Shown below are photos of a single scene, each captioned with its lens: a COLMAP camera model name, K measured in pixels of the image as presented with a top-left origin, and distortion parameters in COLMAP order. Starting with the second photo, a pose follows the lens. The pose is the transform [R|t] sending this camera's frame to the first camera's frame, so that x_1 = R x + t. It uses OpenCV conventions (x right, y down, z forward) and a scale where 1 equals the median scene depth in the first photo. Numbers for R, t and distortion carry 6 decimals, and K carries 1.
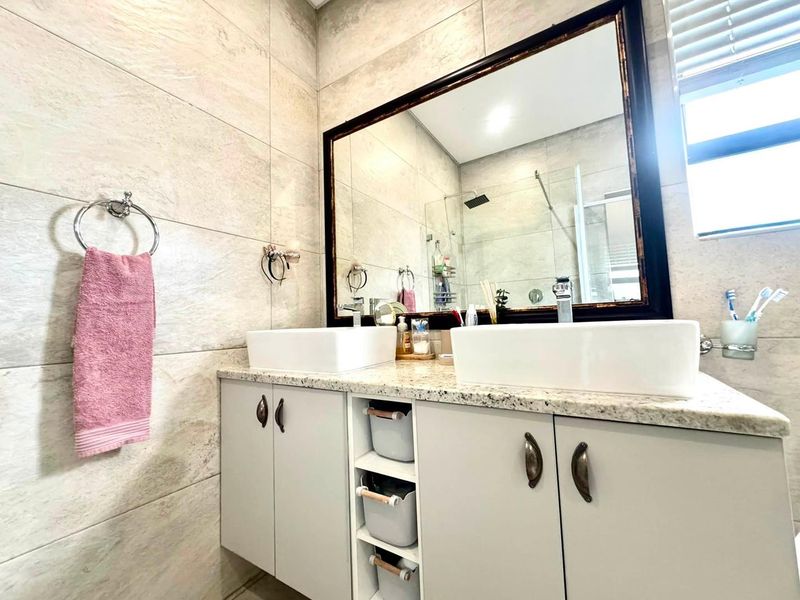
lens RADIAL K [[318.1, 0, 400.3], [0, 318.1, 301.0], [0, 0, 1]] dist [-0.003651, -0.000455]
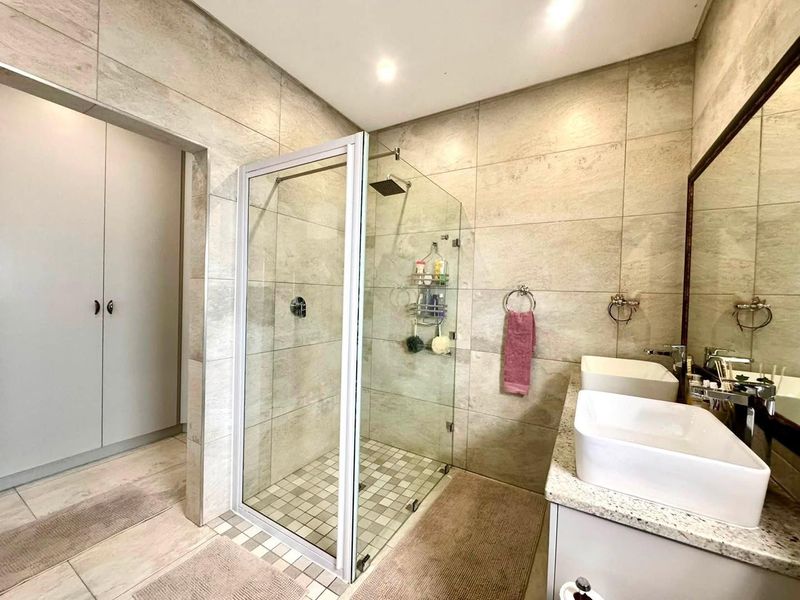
lens RADIAL K [[318.1, 0, 400.5], [0, 318.1, 299.5], [0, 0, 1]] dist [-0.003651, -0.000455]
pose [[0.015697, 0.057168, -0.998241, 1.085071], [0.036293, 0.997674, 0.057706, -0.312732], [0.999218, -0.037135, 0.013586, 0.073114]]
